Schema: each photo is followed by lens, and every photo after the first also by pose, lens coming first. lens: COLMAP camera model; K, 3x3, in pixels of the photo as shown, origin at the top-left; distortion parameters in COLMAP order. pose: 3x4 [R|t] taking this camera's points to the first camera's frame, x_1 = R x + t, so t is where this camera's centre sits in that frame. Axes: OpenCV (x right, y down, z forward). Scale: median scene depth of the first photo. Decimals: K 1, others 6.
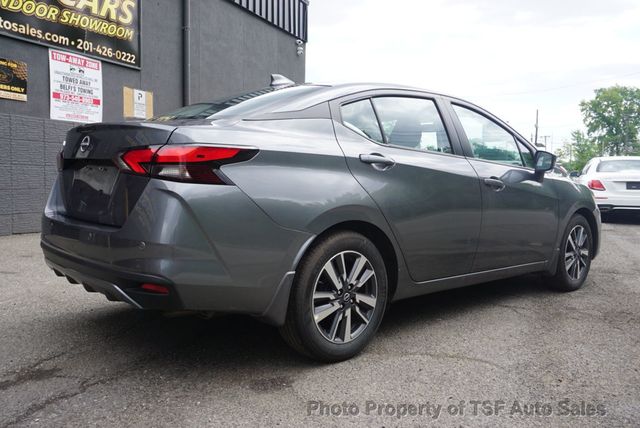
lens RADIAL K [[547.5, 0, 310.3], [0, 547.5, 203.1], [0, 0, 1]] dist [0.002849, -0.001619]
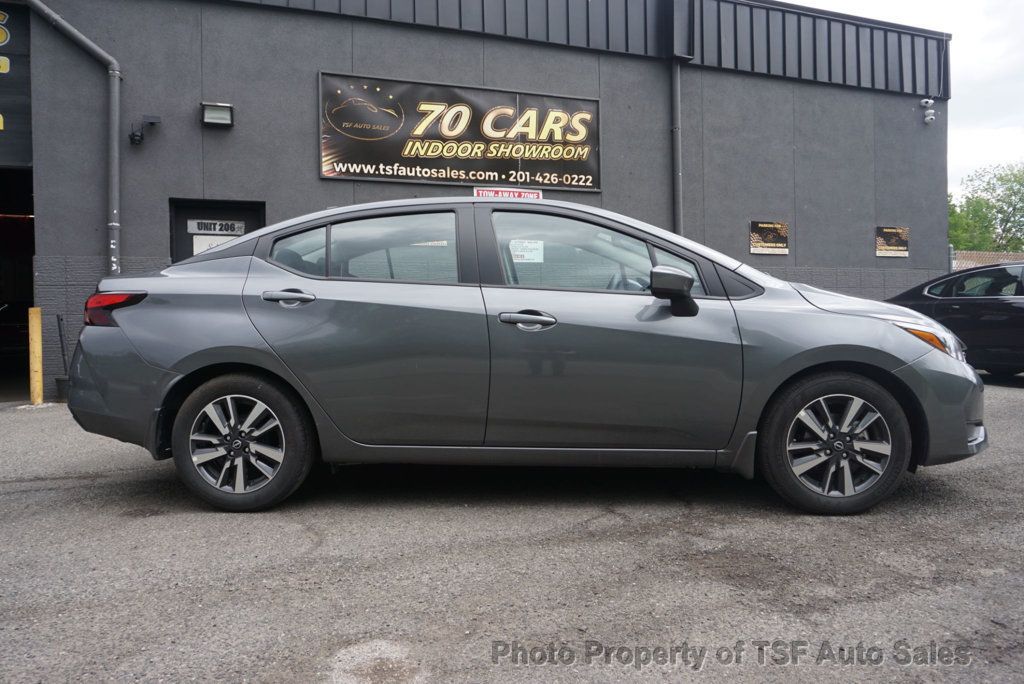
lens RADIAL K [[736.5, 0, 498.8], [0, 736.5, 327.2], [0, 0, 1]] dist [-0.038674, 0.020951]
pose [[0.706201, -0.016380, -0.707822, 0.433064], [-0.014410, 0.999193, -0.037499, 0.003934], [0.707865, 0.036681, 0.705395, 0.144418]]
